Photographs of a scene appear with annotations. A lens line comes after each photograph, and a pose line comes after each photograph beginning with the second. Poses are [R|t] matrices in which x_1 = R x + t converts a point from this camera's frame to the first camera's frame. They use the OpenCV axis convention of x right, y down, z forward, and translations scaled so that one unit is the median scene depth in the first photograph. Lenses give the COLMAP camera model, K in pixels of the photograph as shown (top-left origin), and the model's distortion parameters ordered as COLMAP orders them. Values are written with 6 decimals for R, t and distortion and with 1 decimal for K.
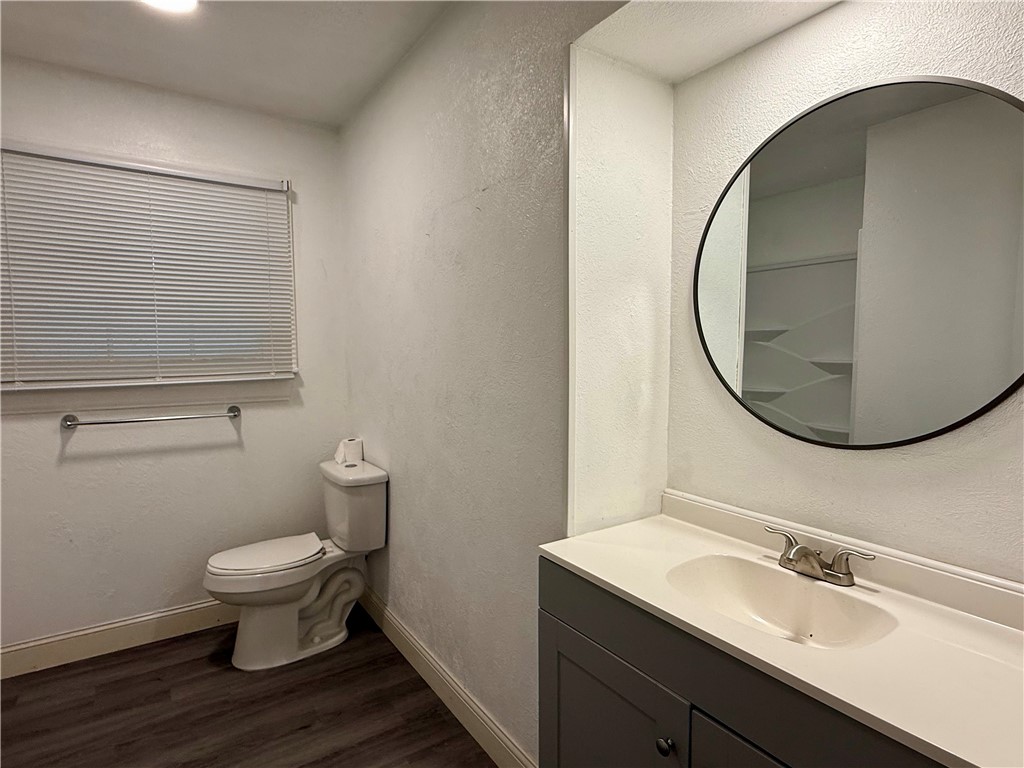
lens RADIAL K [[542.2, 0, 510.9], [0, 542.2, 384.3], [0, 0, 1]] dist [-0.000807, 0.001270]
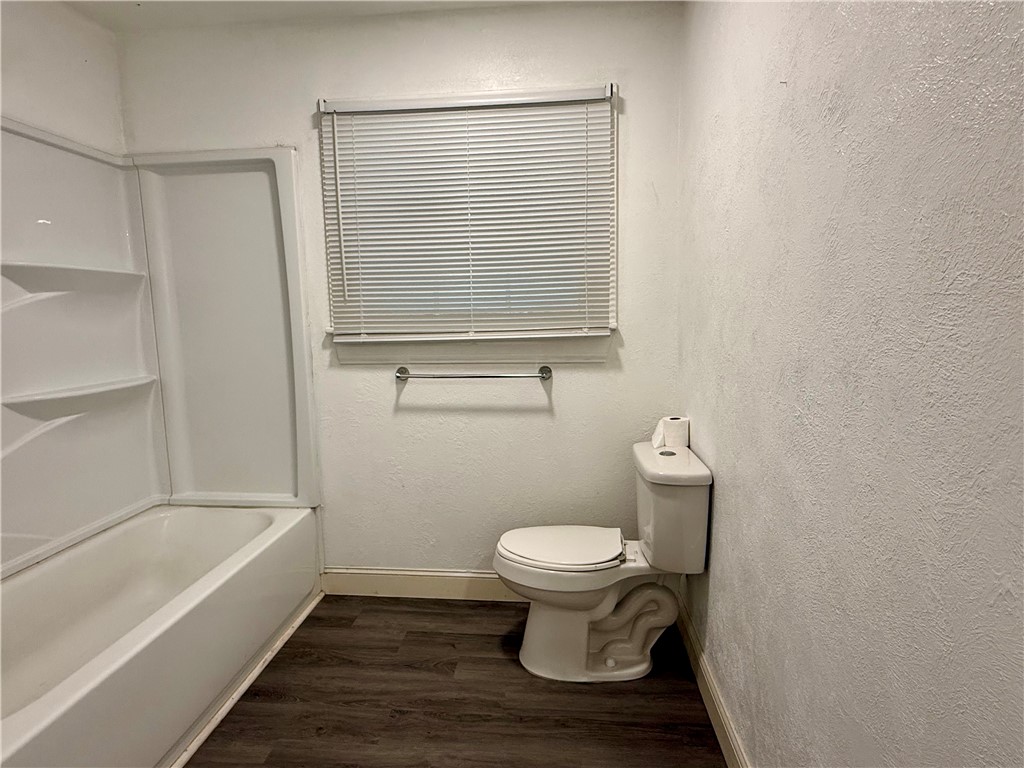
lens RADIAL K [[542.2, 0, 515.9], [0, 542.2, 385.6], [0, 0, 1]] dist [-0.000807, 0.001270]
pose [[0.772940, 0.072095, -0.630370, 0.009739], [-0.027520, 0.996398, 0.080213, 0.002562], [0.633882, -0.044652, 0.772139, 0.314965]]
